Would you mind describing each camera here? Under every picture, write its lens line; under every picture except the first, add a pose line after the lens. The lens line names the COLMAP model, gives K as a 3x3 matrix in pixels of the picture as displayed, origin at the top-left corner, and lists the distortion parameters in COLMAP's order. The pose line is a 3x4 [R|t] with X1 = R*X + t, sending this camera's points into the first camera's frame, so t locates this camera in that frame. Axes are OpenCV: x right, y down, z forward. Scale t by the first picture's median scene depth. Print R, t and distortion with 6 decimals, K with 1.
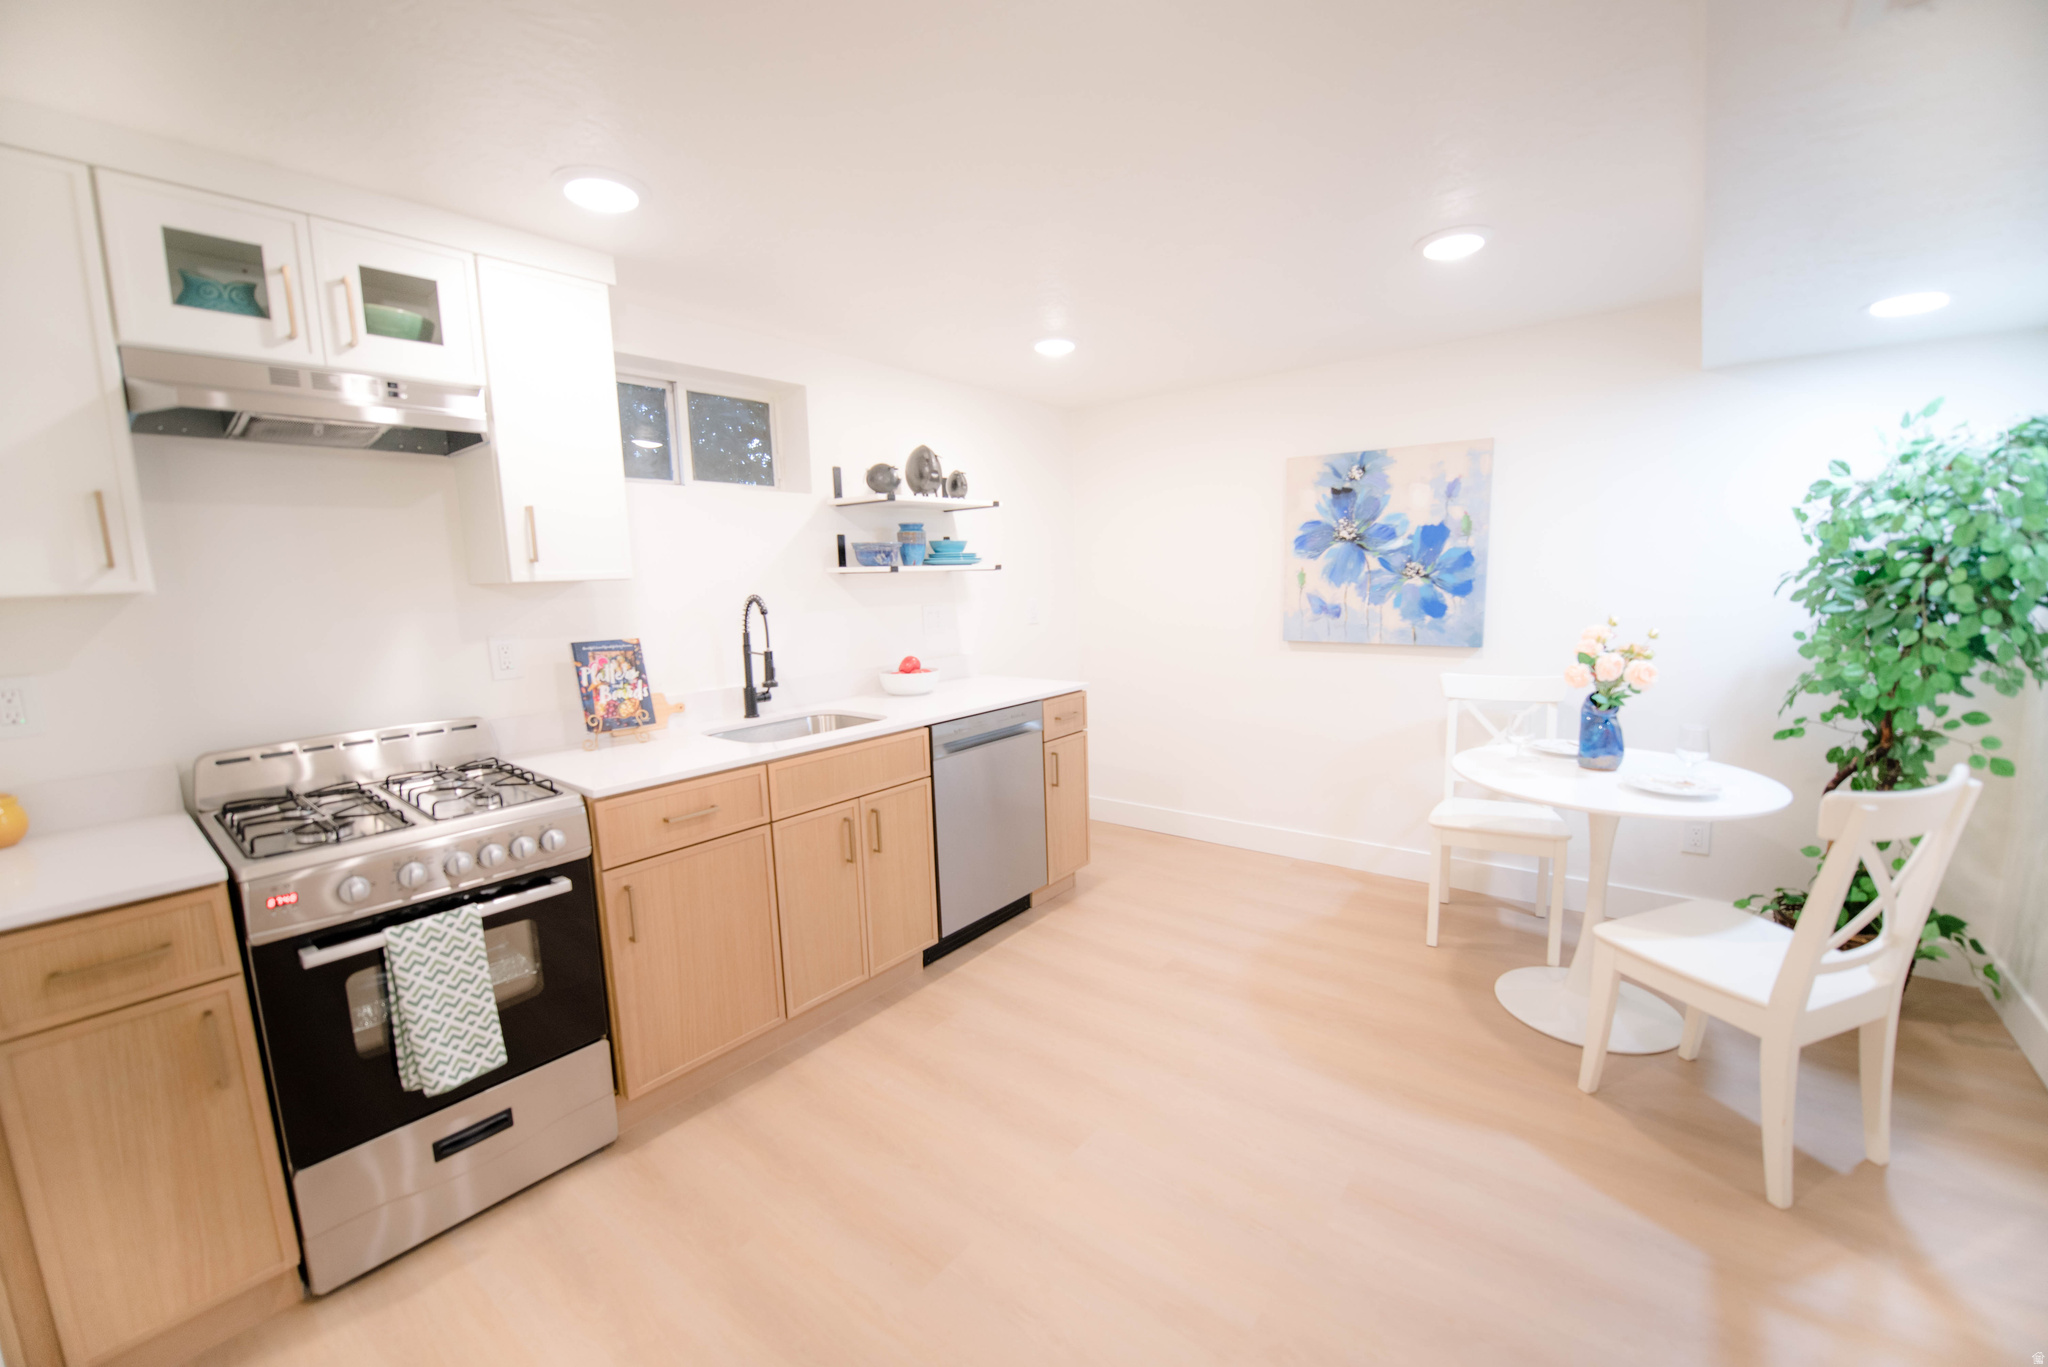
lens RADIAL K [[865.3, 0, 1024.0], [0, 865.3, 683.5], [0, 0, 1]] dist [-0.031468, -0.000212]
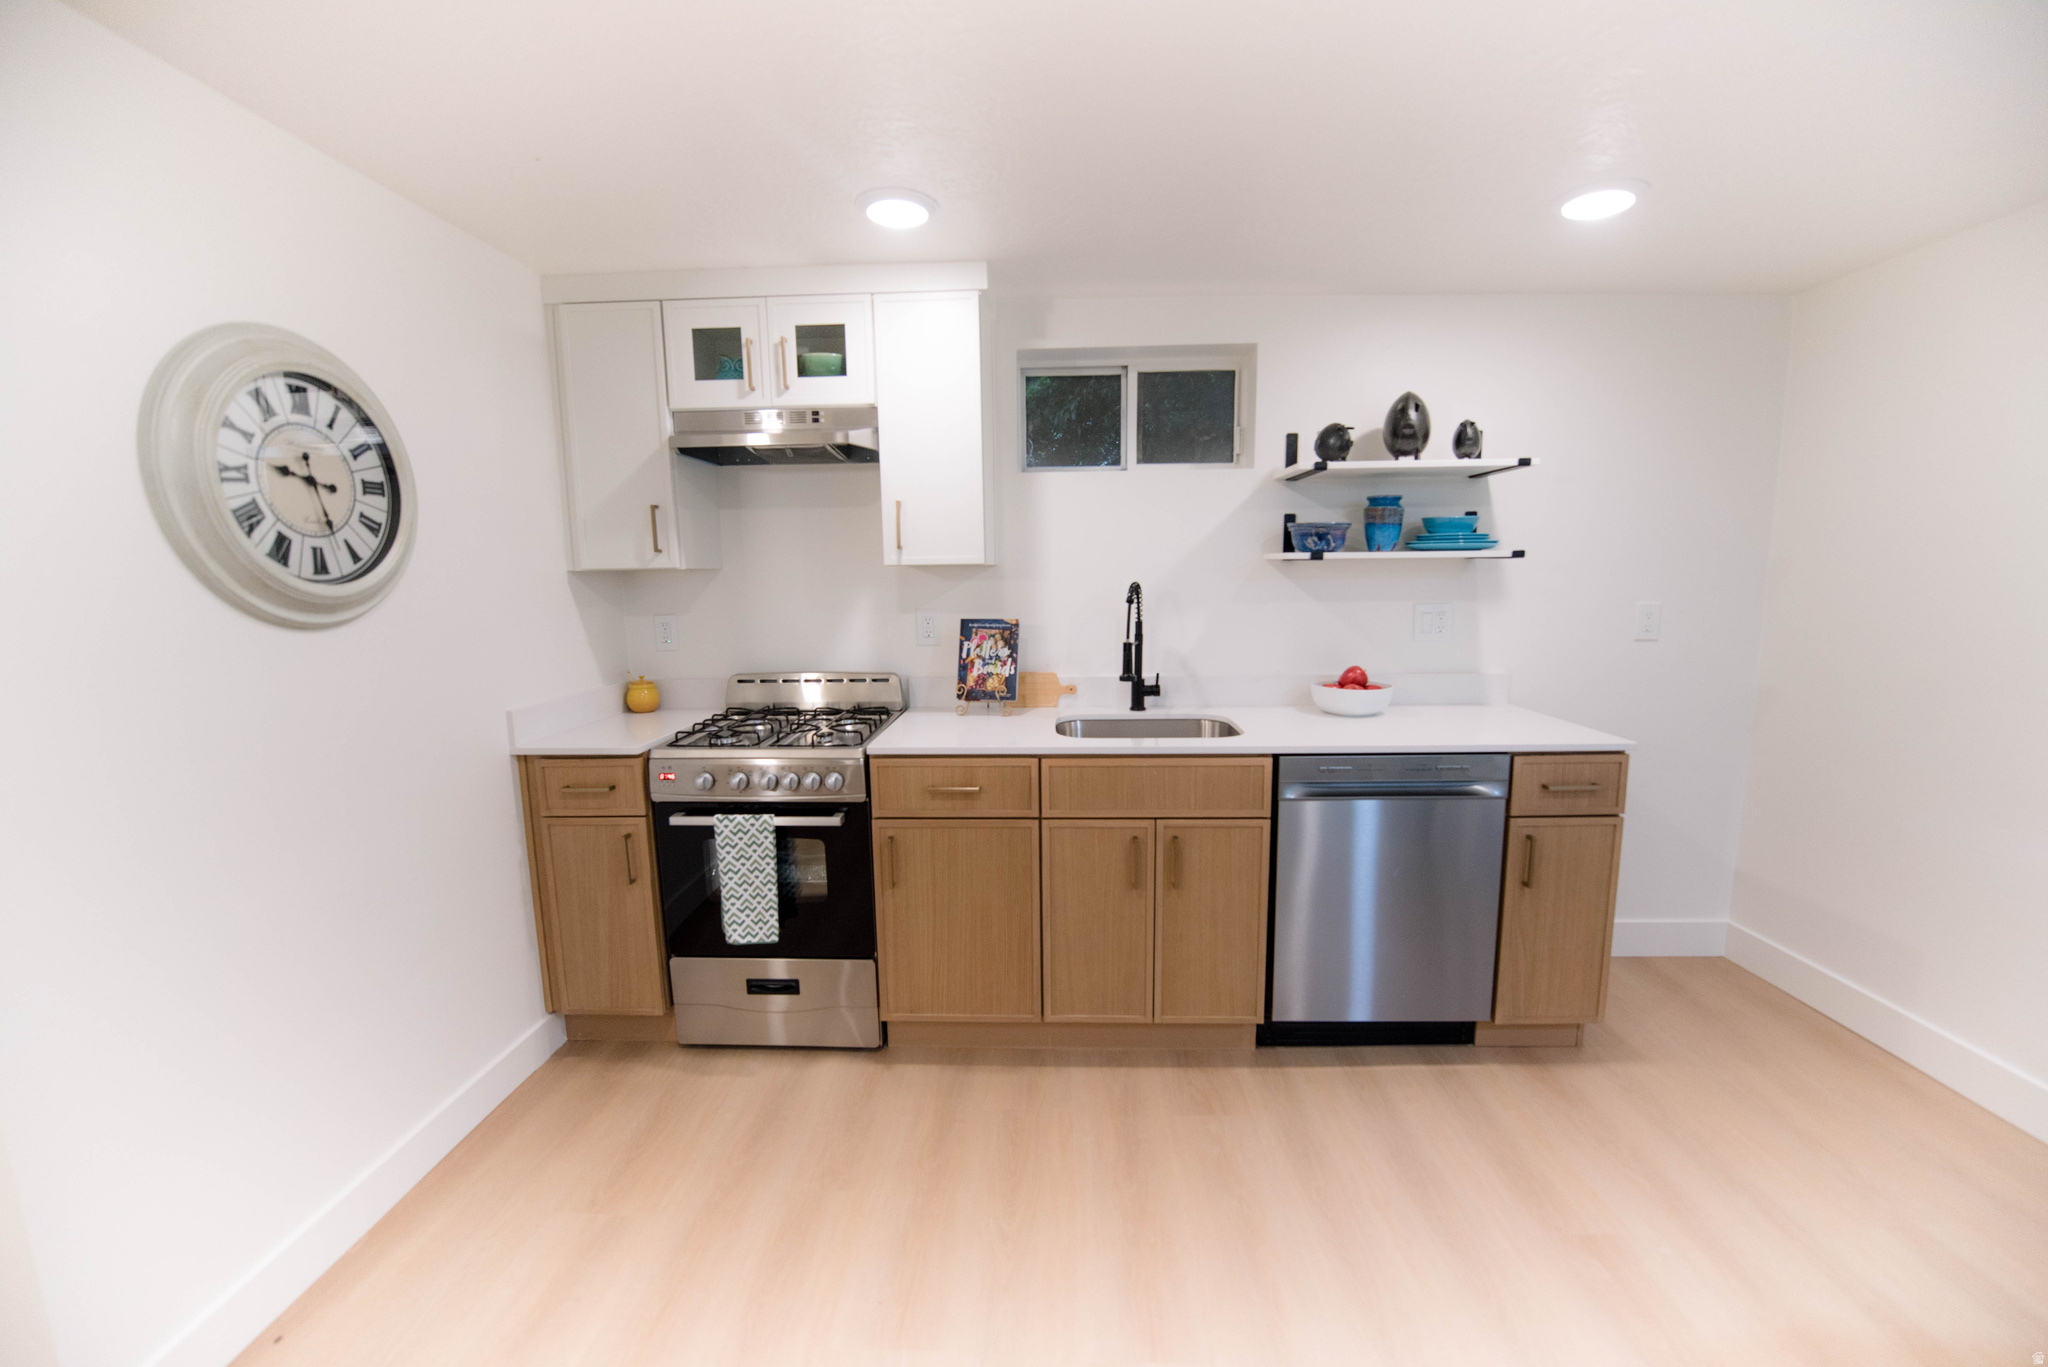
lens RADIAL K [[824.7, 0, 1033.4], [0, 824.7, 685.0], [0, 0, 1]] dist [-0.018953, -0.000367]
pose [[0.566837, 0.132505, -0.813104, 0.427185], [-0.107183, 0.990453, 0.086686, -0.065429], [0.816828, 0.038014, 0.575628, 0.445743]]
